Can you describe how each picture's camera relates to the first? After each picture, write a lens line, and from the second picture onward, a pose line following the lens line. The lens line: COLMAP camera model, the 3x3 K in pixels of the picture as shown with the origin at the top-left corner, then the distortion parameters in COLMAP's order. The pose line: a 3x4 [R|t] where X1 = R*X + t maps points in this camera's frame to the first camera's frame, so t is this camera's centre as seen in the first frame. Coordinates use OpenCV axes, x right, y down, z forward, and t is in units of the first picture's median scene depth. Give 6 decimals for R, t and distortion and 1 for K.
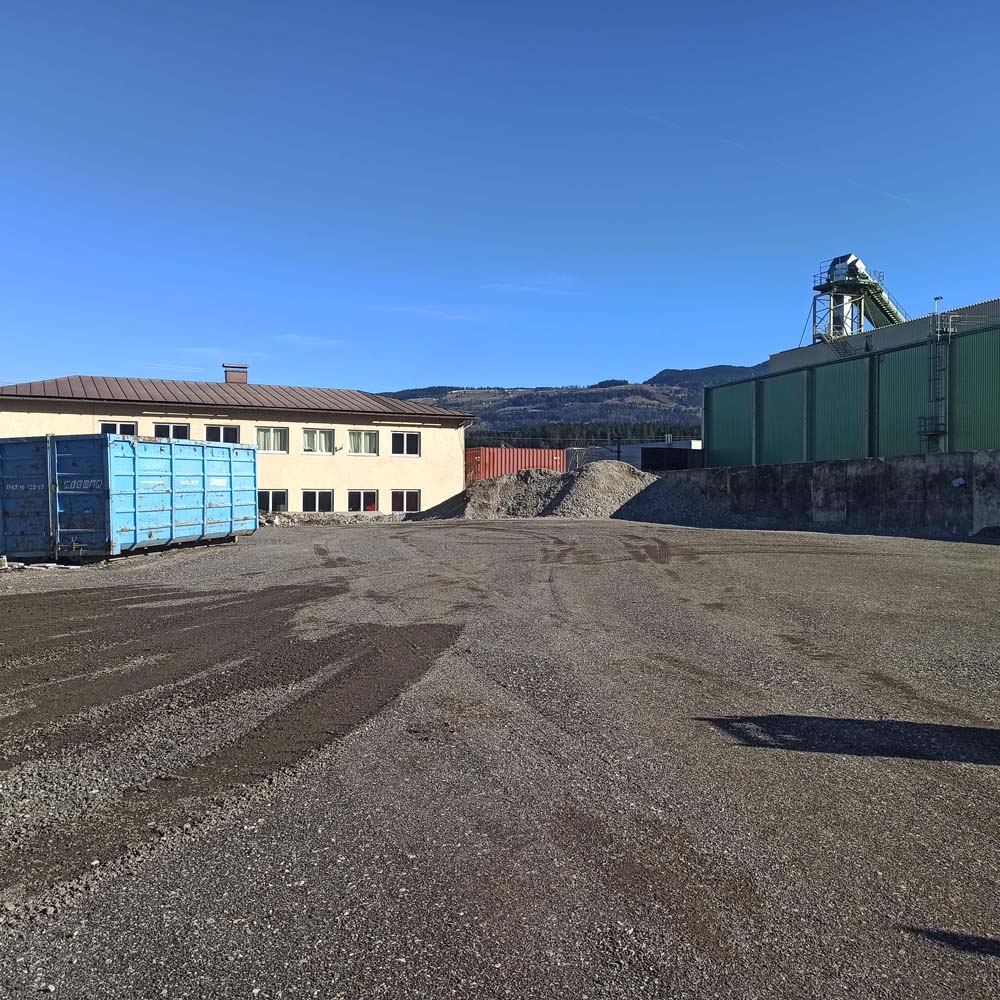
lens RADIAL K [[1004.3, 0, 500.0], [0, 1004.3, 500.0], [0, 0, 1]] dist [0.121628, -0.180792]
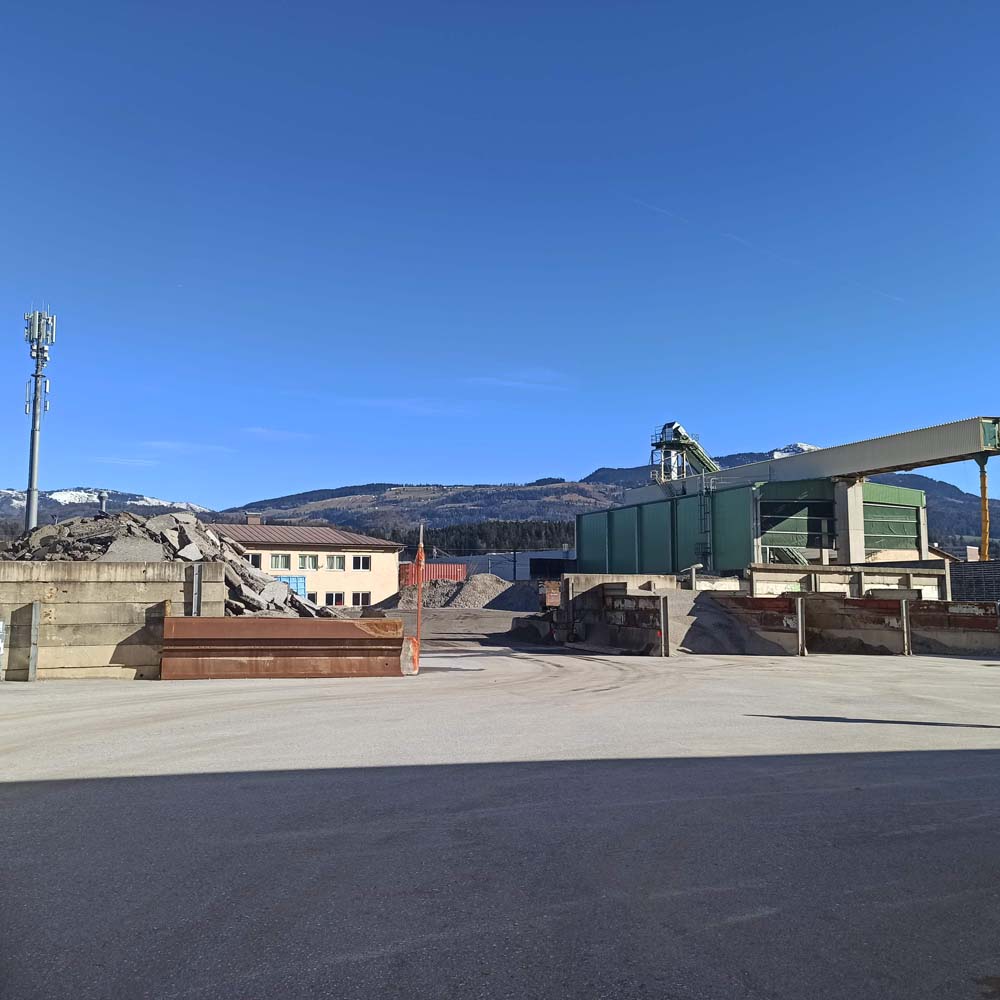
lens RADIAL K [[1004.3, 0, 500.0], [0, 1004.3, 500.0], [0, 0, 1]] dist [0.121628, -0.180792]
pose [[0.998160, 0.001746, 0.060616, 0.029309], [0.004082, 0.995385, -0.095874, -0.001054], [-0.060504, 0.095945, 0.993546, -0.621968]]
